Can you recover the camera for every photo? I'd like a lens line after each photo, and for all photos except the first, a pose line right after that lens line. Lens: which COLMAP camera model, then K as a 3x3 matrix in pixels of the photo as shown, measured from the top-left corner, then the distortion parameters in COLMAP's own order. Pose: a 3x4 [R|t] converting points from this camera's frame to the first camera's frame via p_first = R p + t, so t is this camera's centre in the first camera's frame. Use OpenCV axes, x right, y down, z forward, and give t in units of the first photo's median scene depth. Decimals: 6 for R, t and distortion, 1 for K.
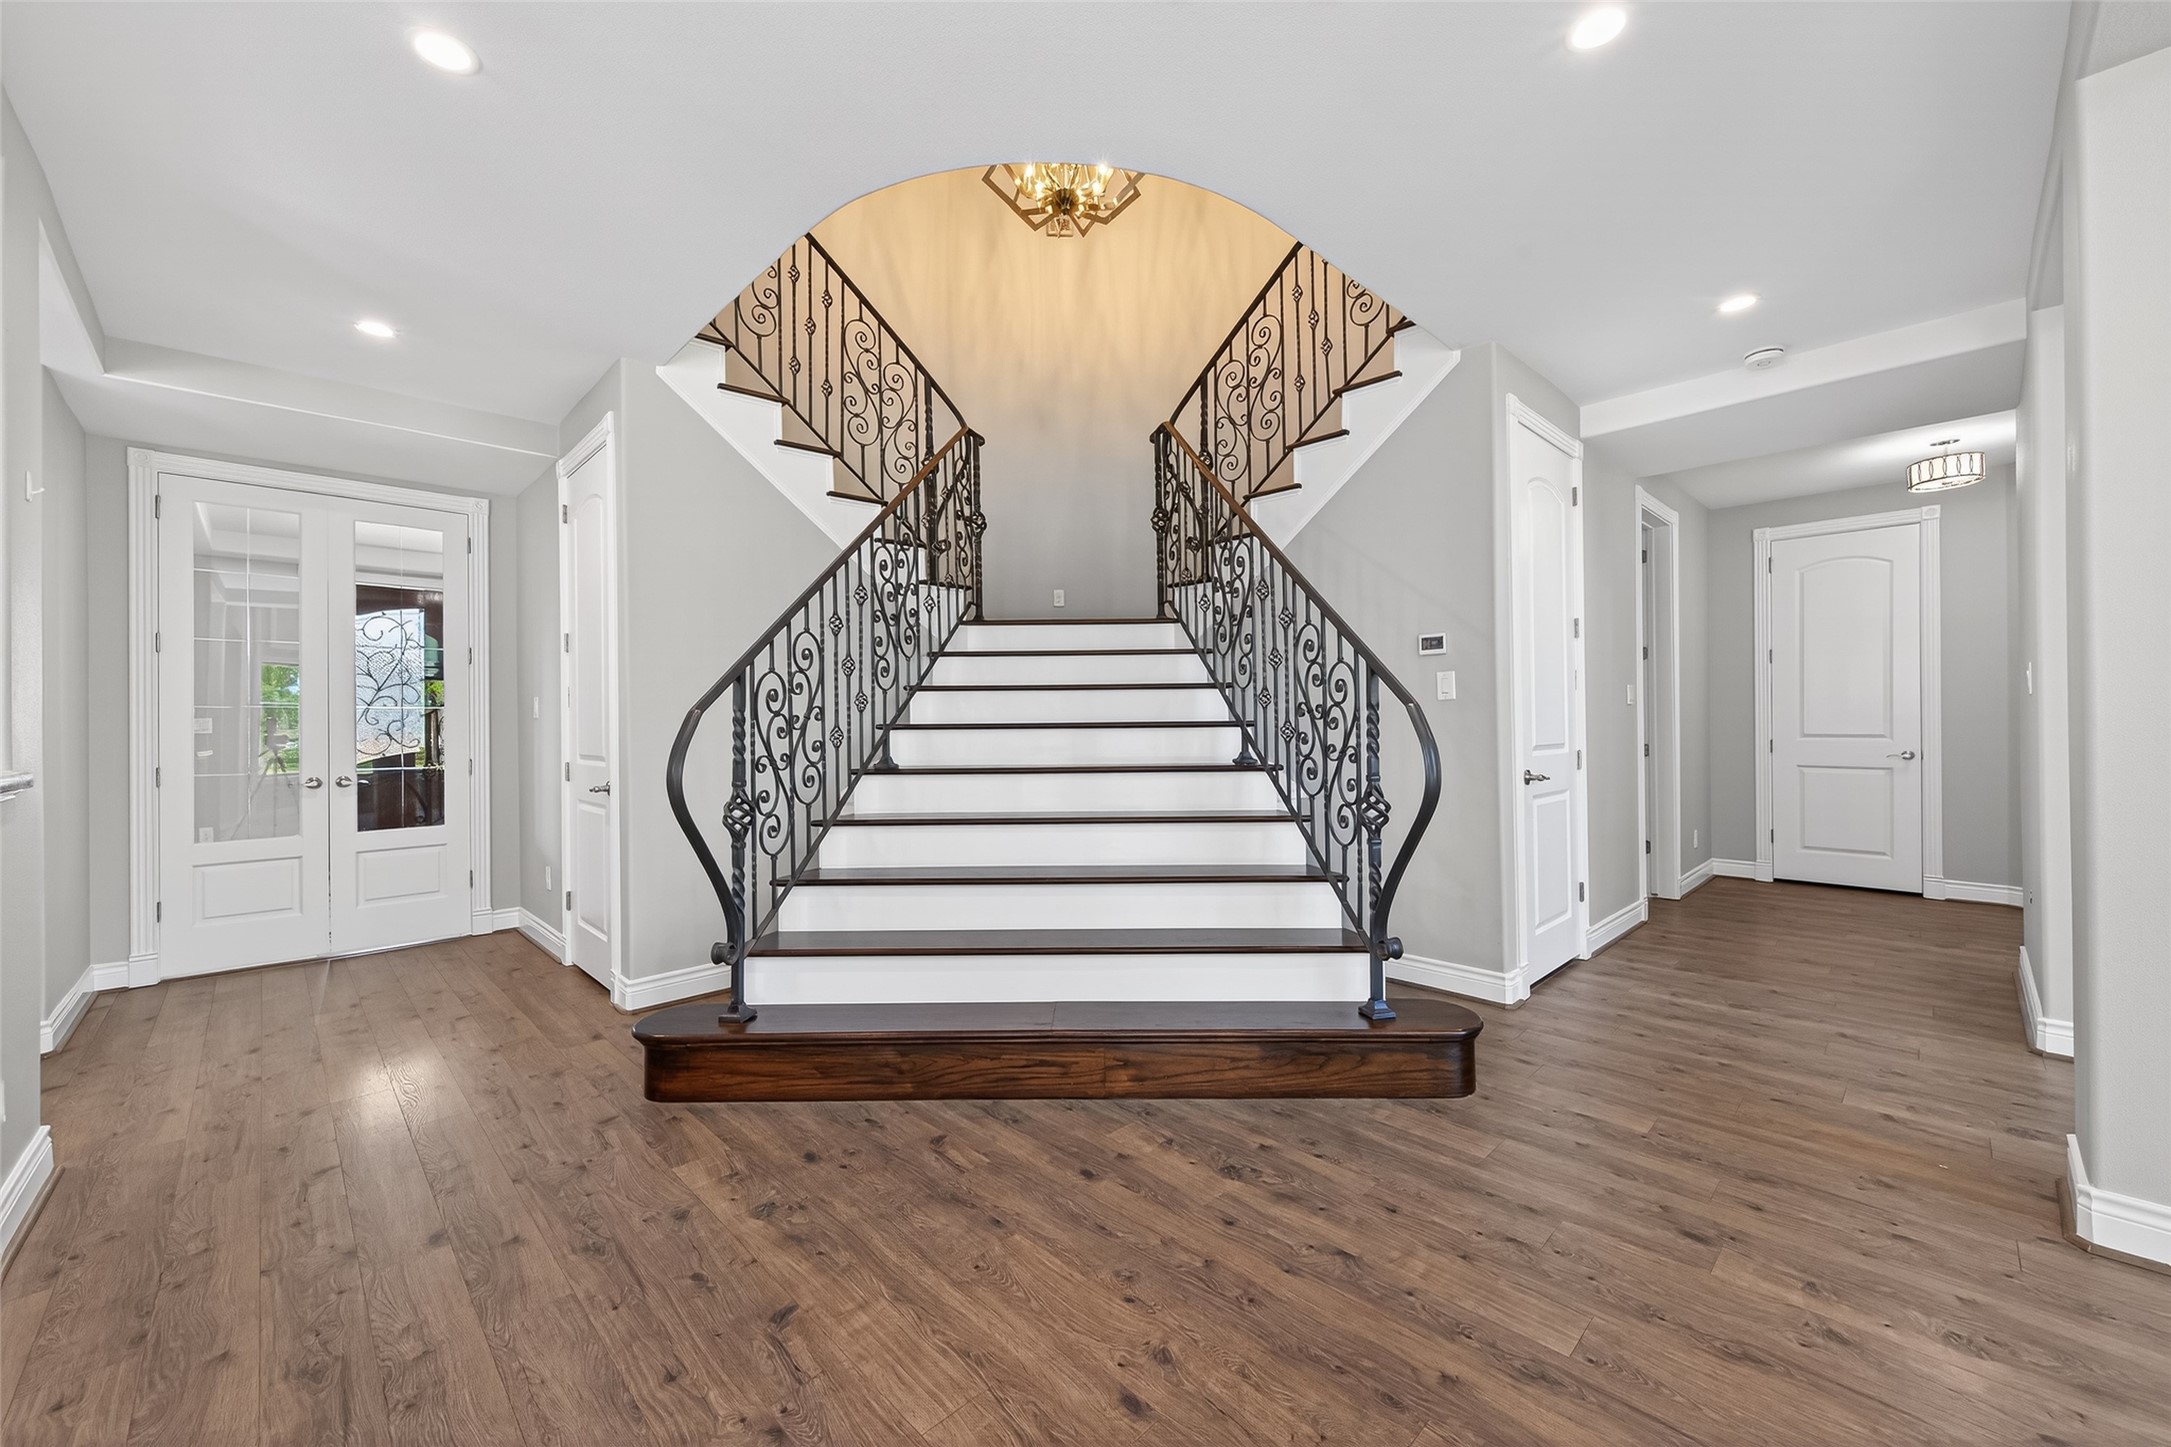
lens RADIAL K [[841.9, 0, 1085.5], [0, 841.9, 723.5], [0, 0, 1]] dist [-0.002591, -0.000395]
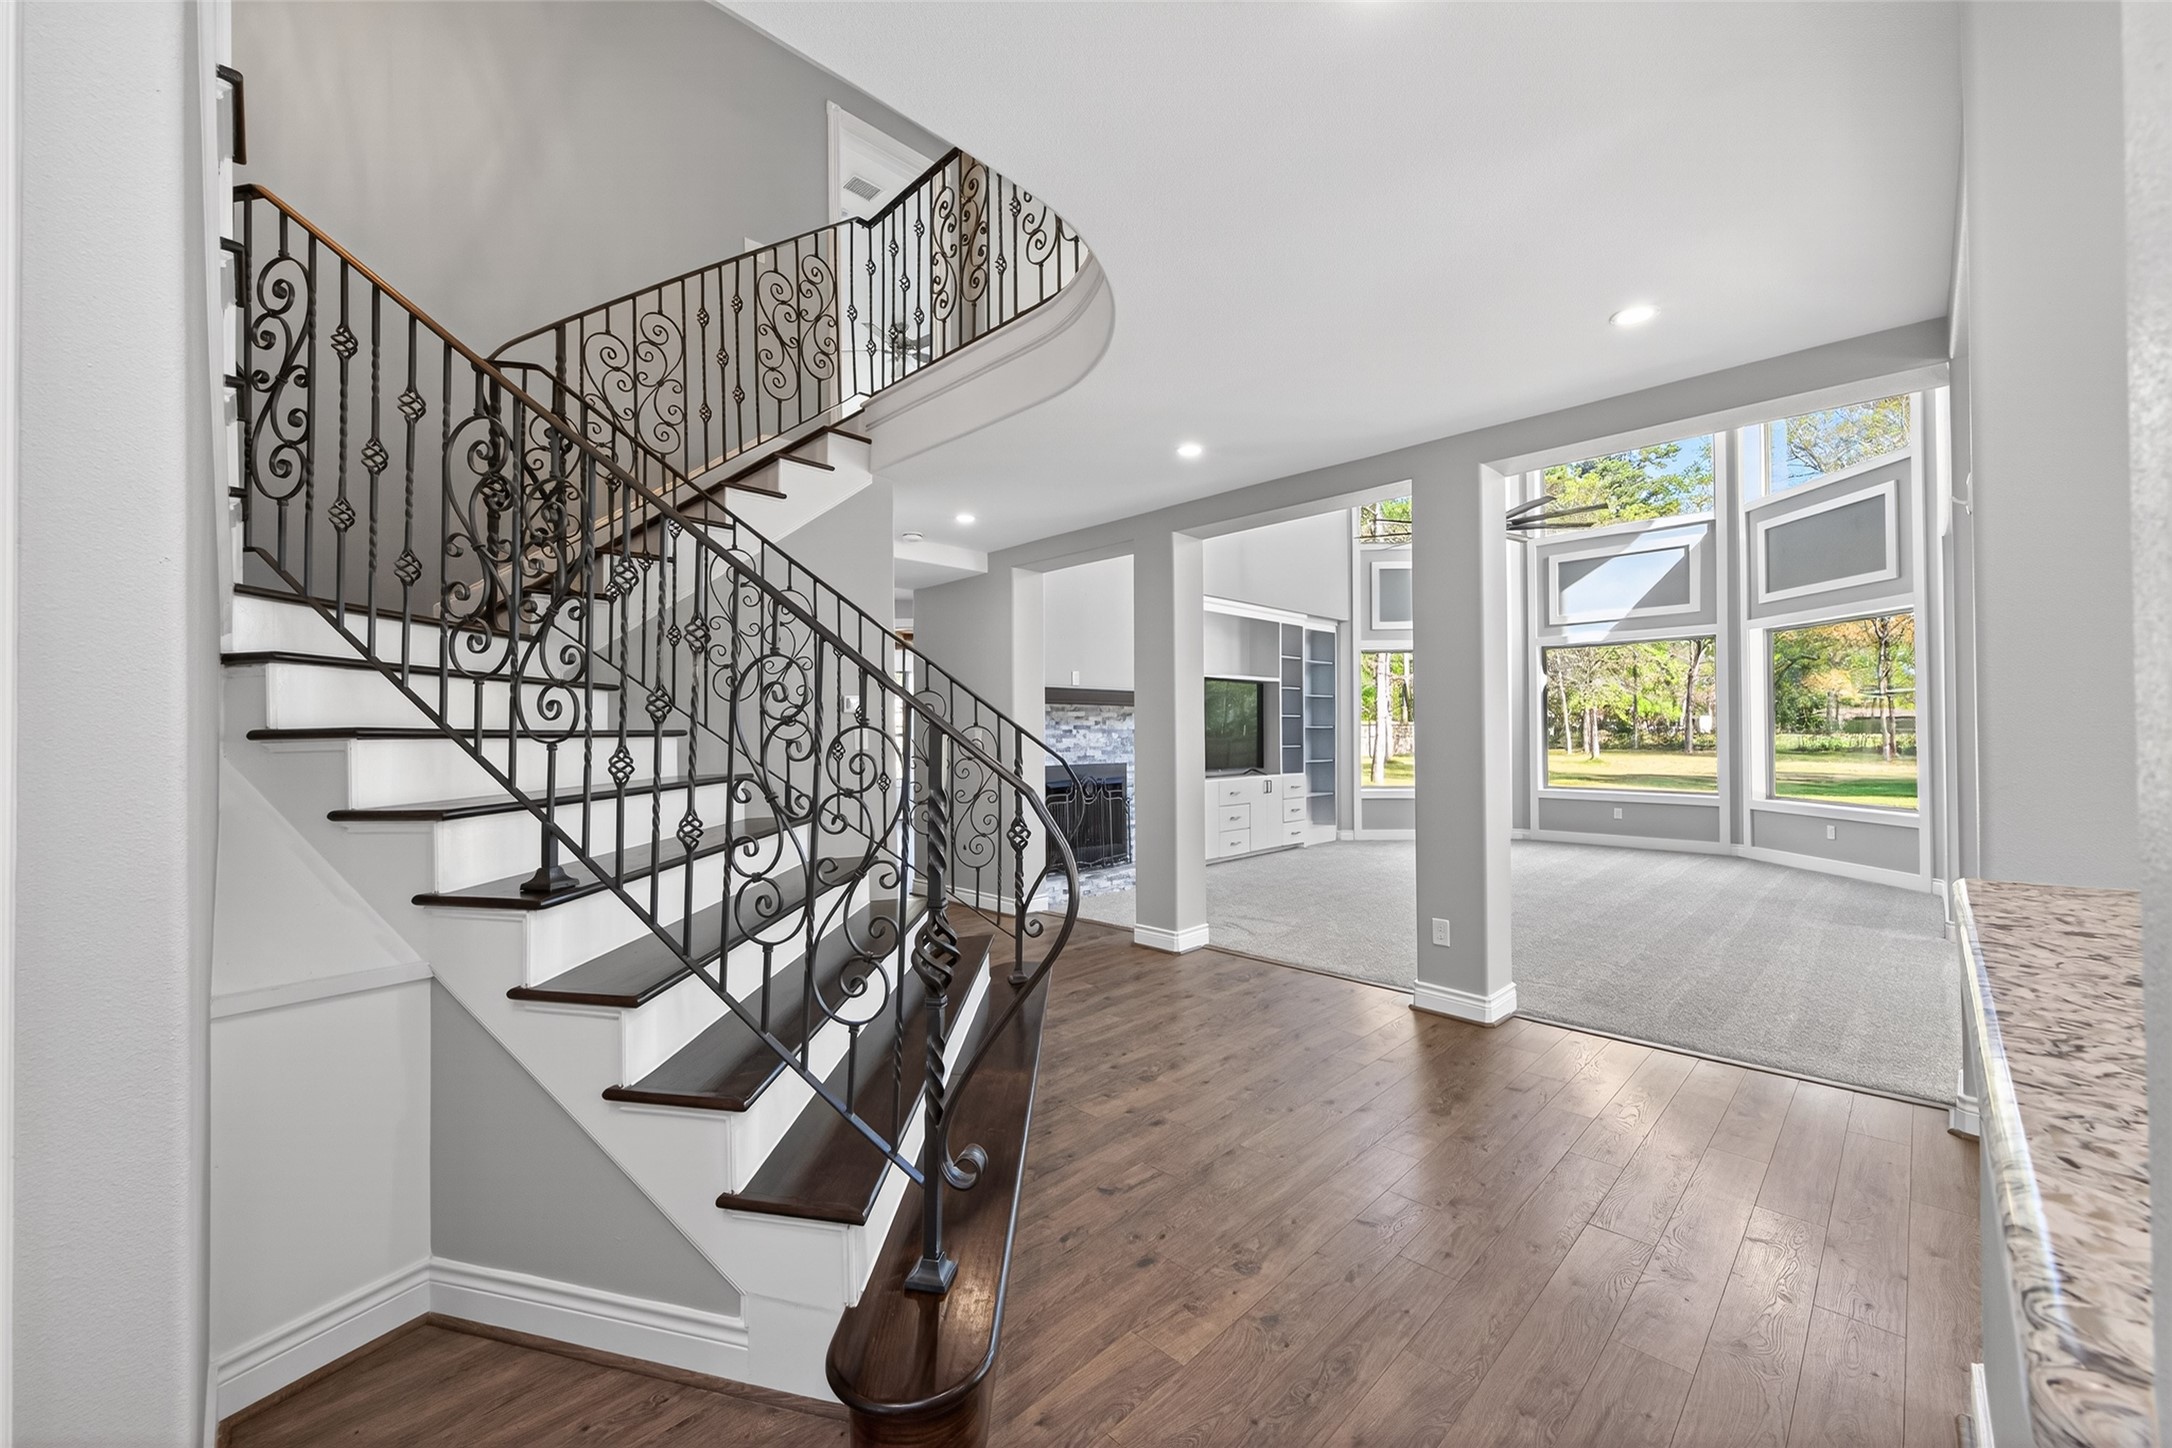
lens RADIAL K [[842.3, 0, 1086.0], [0, 842.3, 724.0], [0, 0, 1]] dist [-0.002591, -0.000395]
pose [[-0.021500, 0.018341, 0.999601, -0.937489], [0.002667, 0.999829, -0.018288, -0.052401], [-0.999765, 0.002273, -0.021546, 0.794584]]
